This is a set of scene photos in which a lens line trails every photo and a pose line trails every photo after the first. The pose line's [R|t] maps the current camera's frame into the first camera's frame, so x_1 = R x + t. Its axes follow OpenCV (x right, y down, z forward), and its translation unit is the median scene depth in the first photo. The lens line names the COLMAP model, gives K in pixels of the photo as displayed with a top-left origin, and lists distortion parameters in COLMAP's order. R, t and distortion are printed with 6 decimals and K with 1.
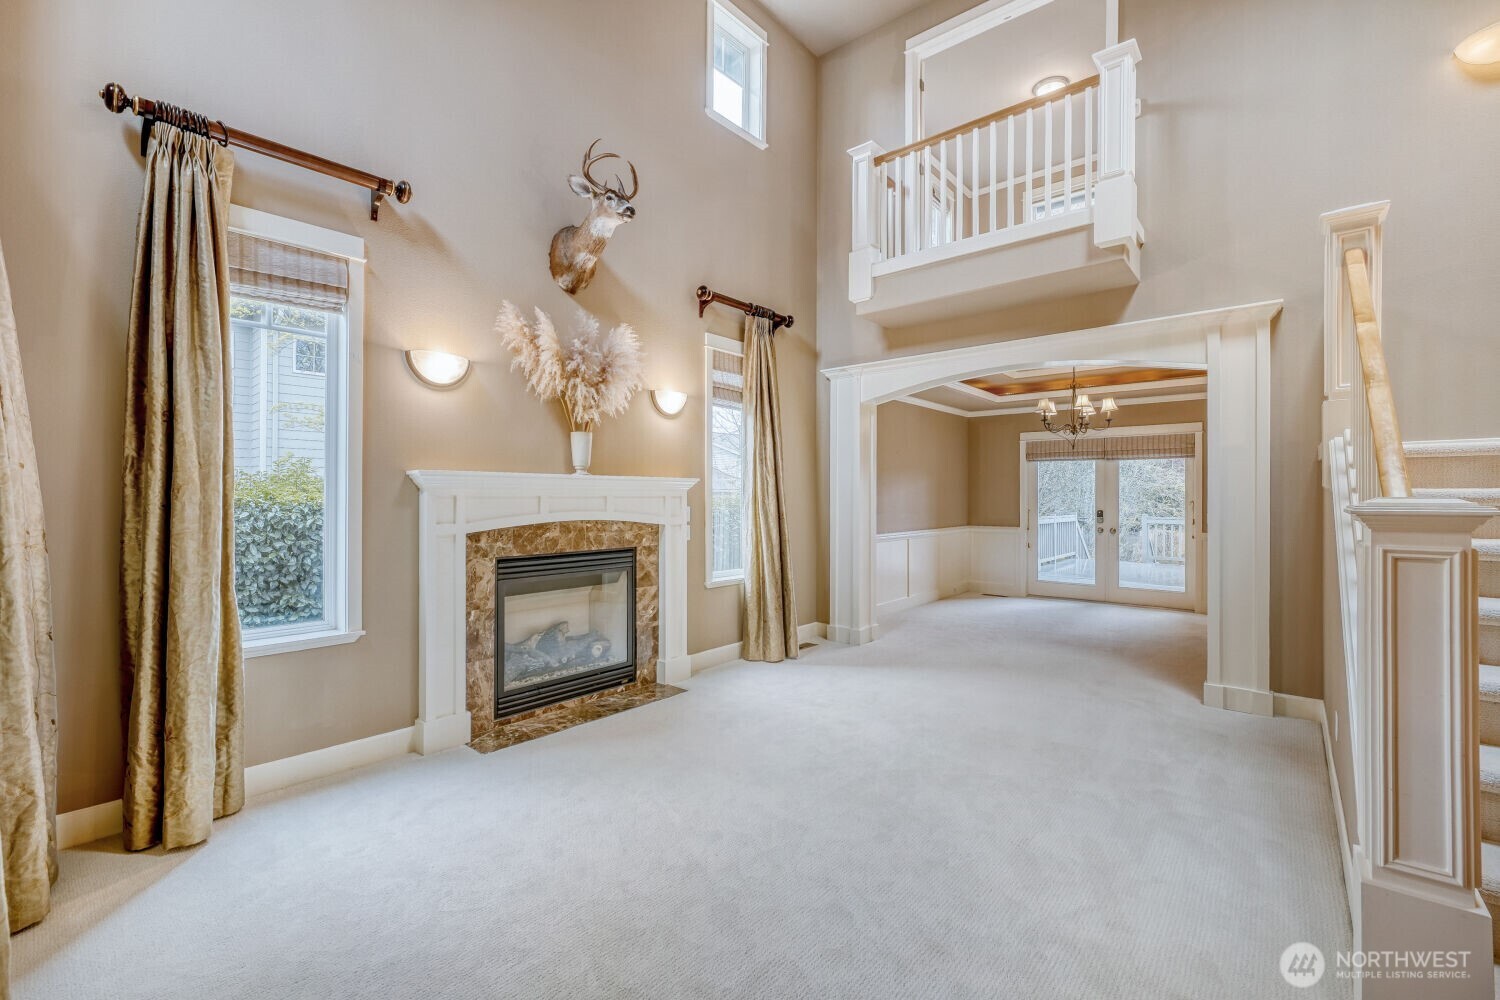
lens RADIAL K [[659.1, 0, 750.0], [0, 659.1, 494.1], [0, 0, 1]] dist [-0.001809, -0.000244]
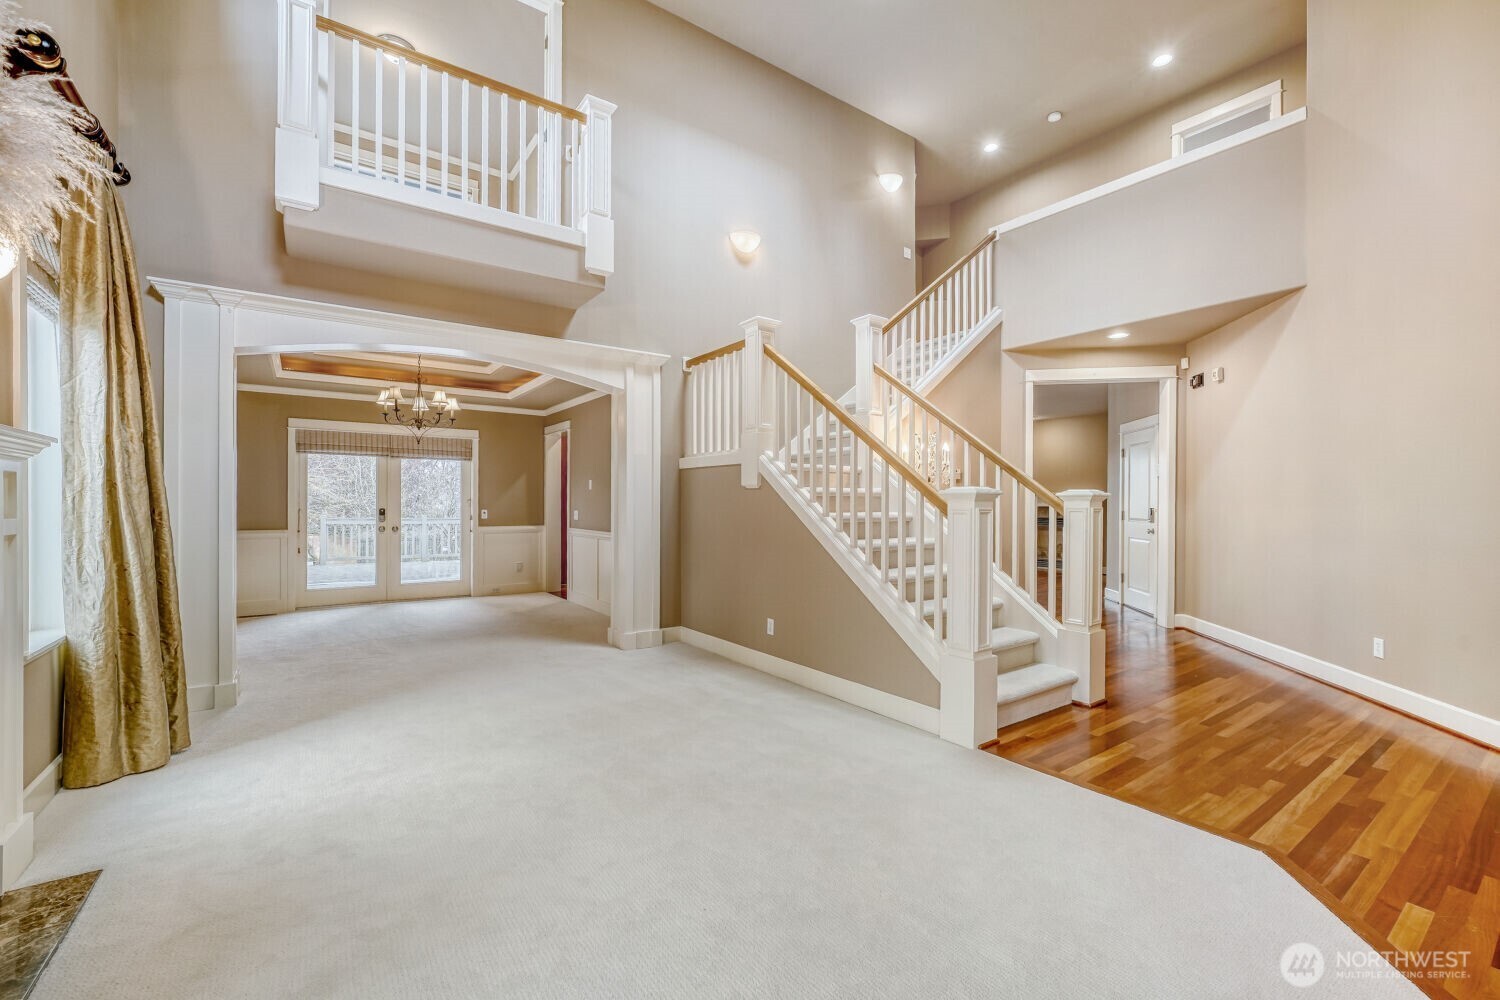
lens RADIAL K [[633.3, 0, 752.1], [0, 633.3, 512.1], [0, 0, 1]] dist [0.000369, 0.000026]
pose [[0.238875, -0.011692, 0.970980, -0.252306], [-0.005877, 0.999892, 0.013486, 0.014202], [-0.971032, -0.008928, 0.238781, 0.244937]]
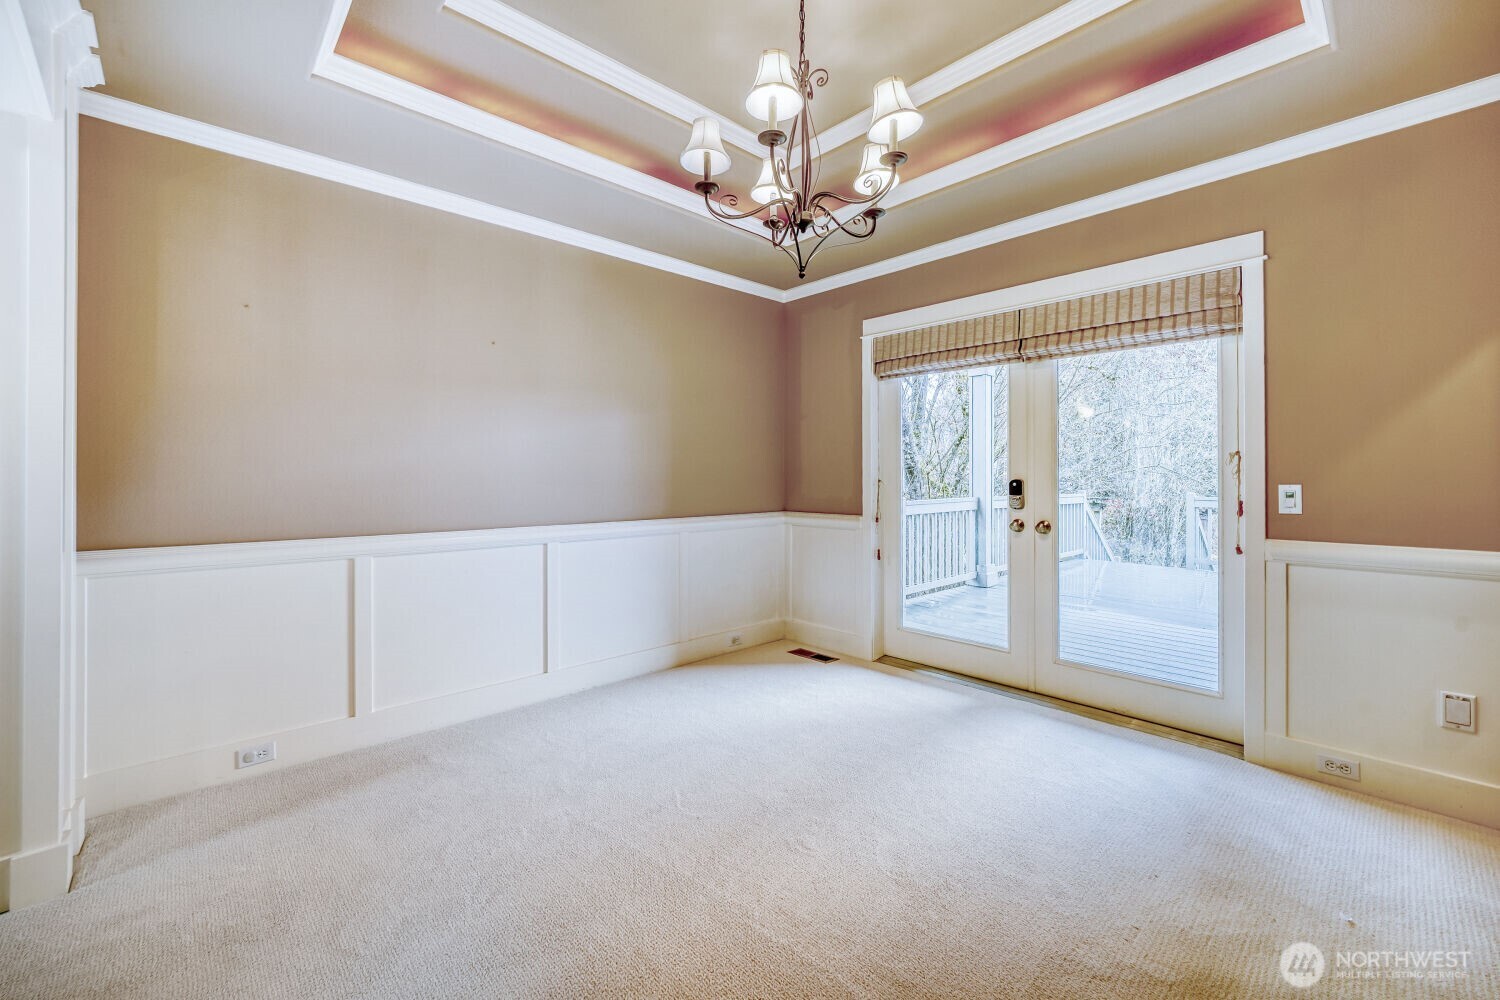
lens RADIAL K [[631.4, 0, 752.9], [0, 631.4, 475.8], [0, 0, 1]] dist [-0.000223, -0.000012]
pose [[0.993616, -0.001522, -0.112808, 0.409216], [0.001629, 0.999998, 0.000854, 0.021641], [0.112807, -0.001033, 0.993616, 0.570514]]
